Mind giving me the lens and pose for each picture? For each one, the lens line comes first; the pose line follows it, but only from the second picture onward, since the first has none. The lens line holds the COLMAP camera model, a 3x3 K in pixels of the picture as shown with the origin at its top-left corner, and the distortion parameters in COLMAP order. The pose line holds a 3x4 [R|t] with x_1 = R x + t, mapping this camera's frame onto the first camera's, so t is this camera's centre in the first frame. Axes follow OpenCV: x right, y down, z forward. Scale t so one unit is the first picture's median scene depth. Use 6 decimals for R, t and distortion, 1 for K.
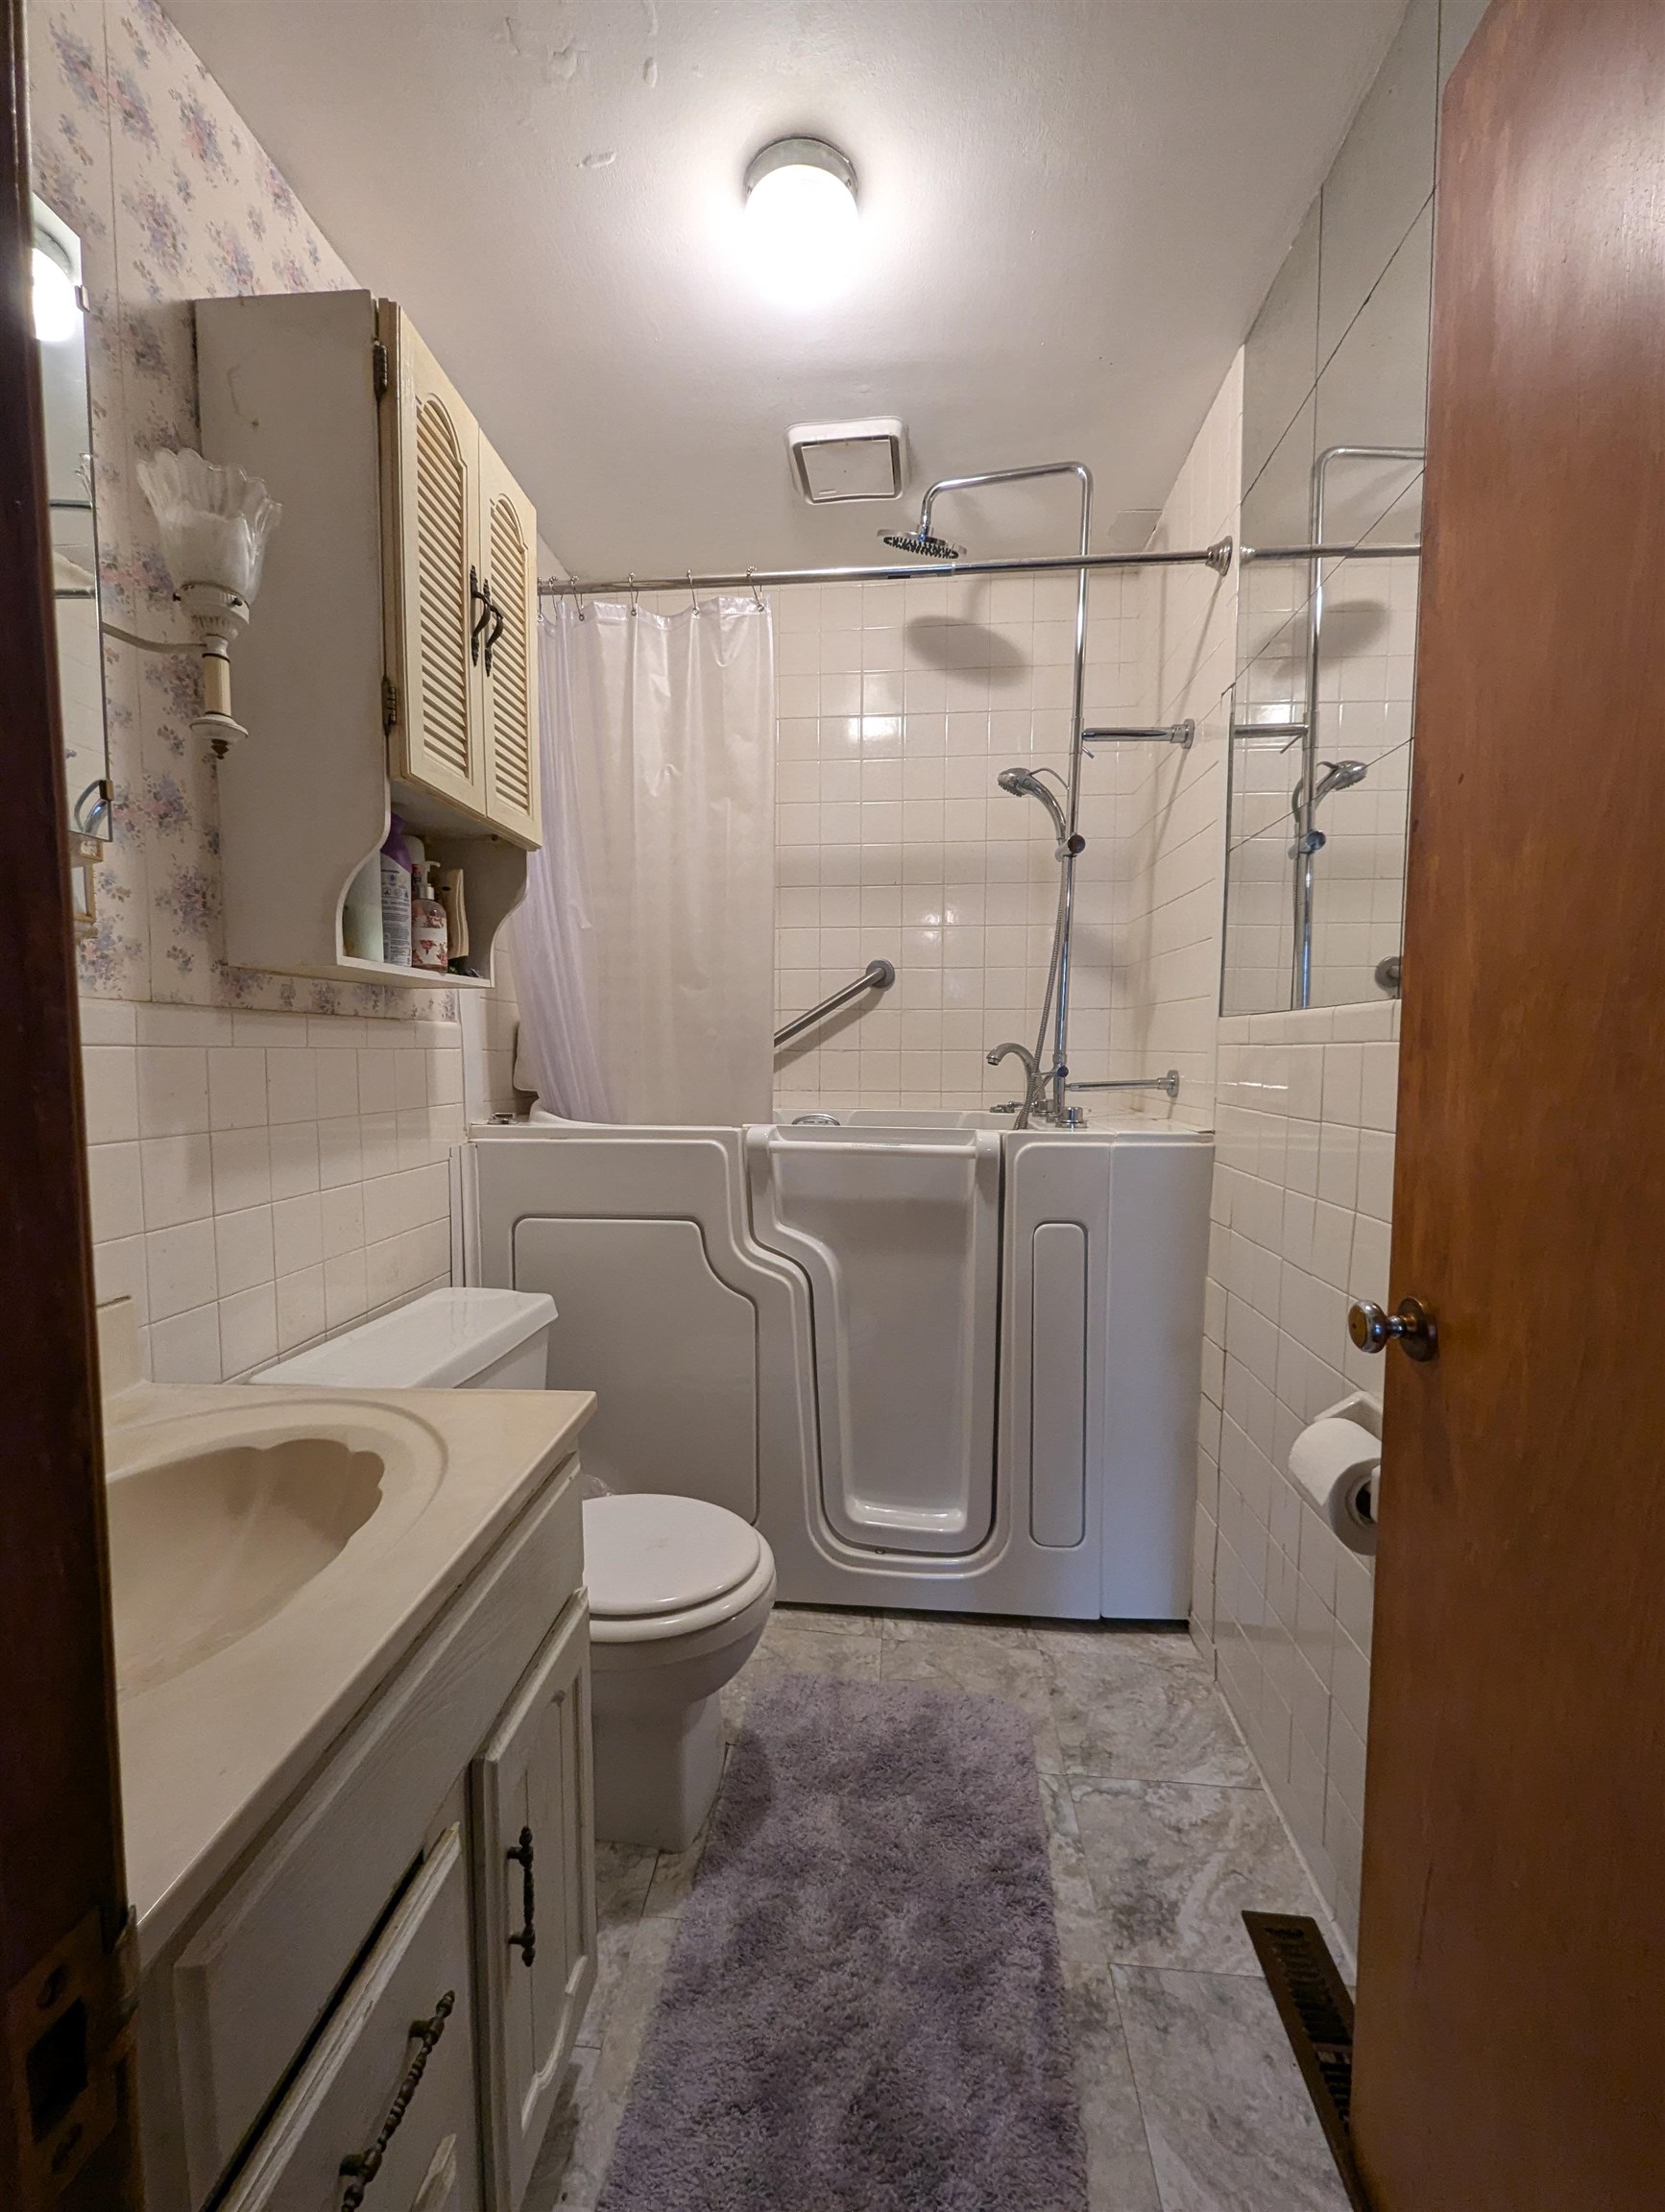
lens RADIAL K [[910.8, 0, 839.7], [0, 910.8, 1114.1], [0, 0, 1]] dist [-0.001727, -0.000725]
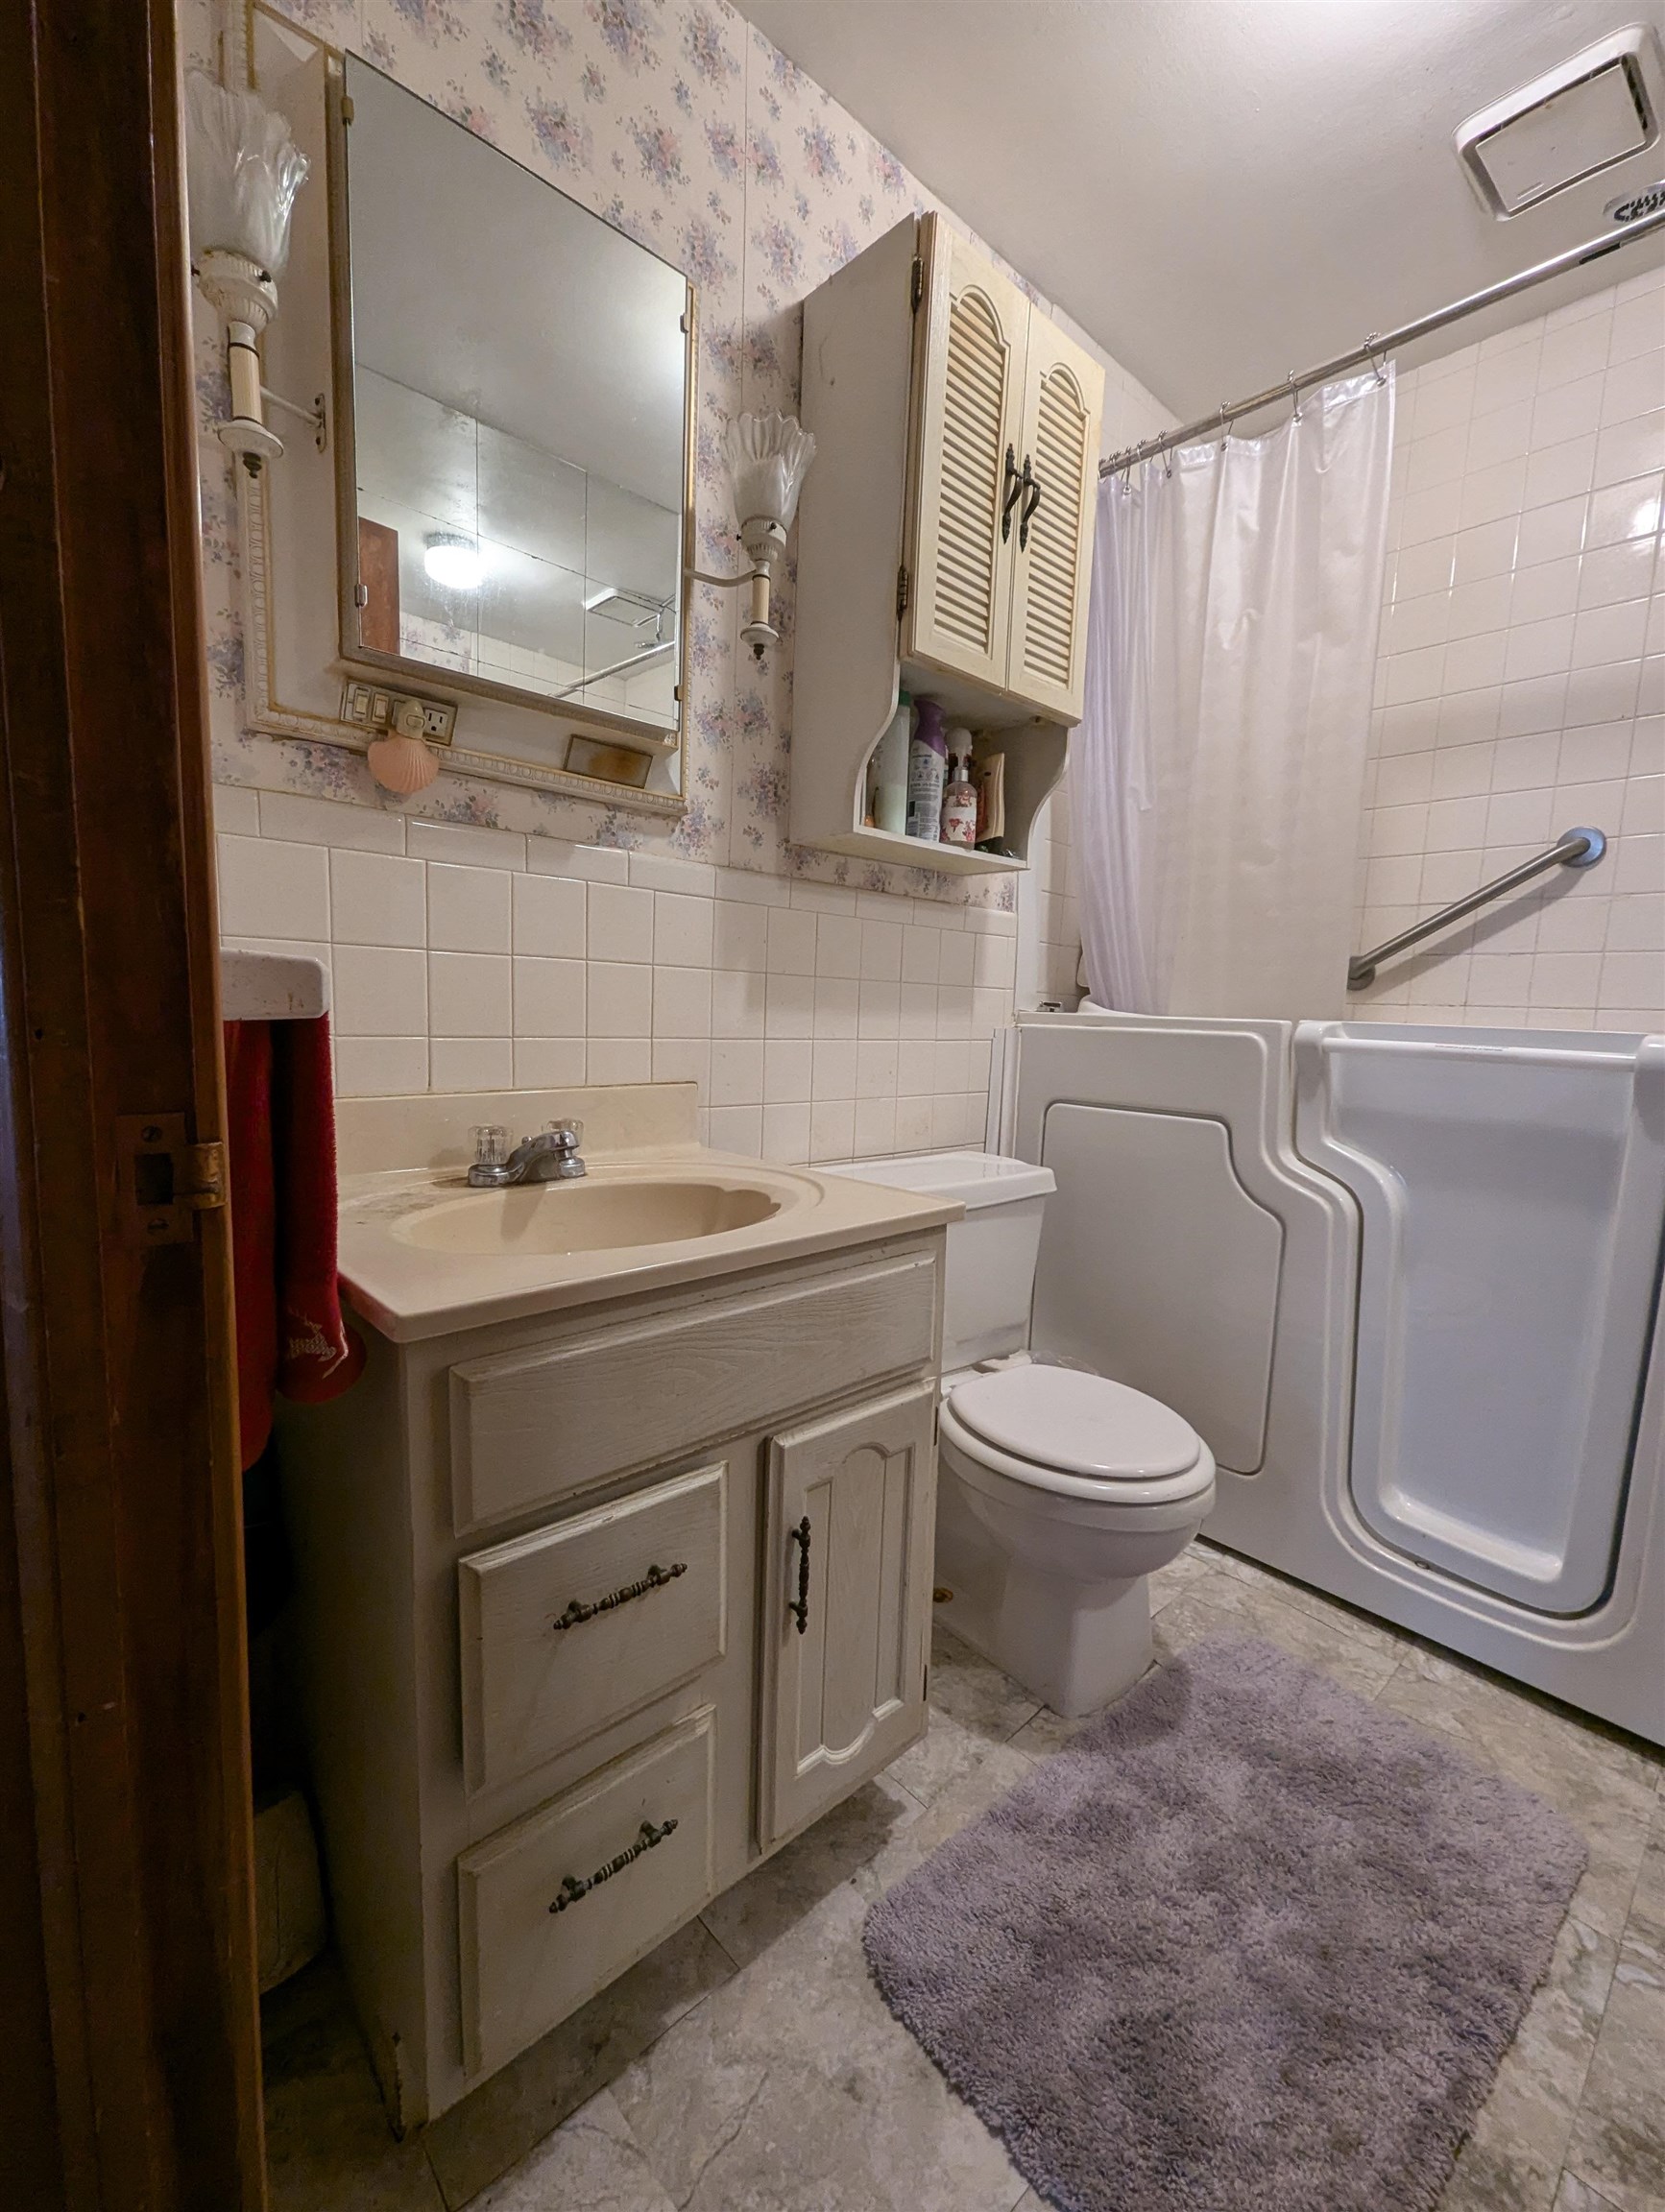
lens RADIAL K [[918.6, 0, 824.6], [0, 918.6, 1114.0], [0, 0, 1]] dist [-0.001453, -0.002474]
pose [[0.729967, 0.102851, -0.675700, 0.221582], [-0.076551, 0.994696, 0.068708, 0.101463], [0.679182, 0.001571, 0.733968, 0.082449]]
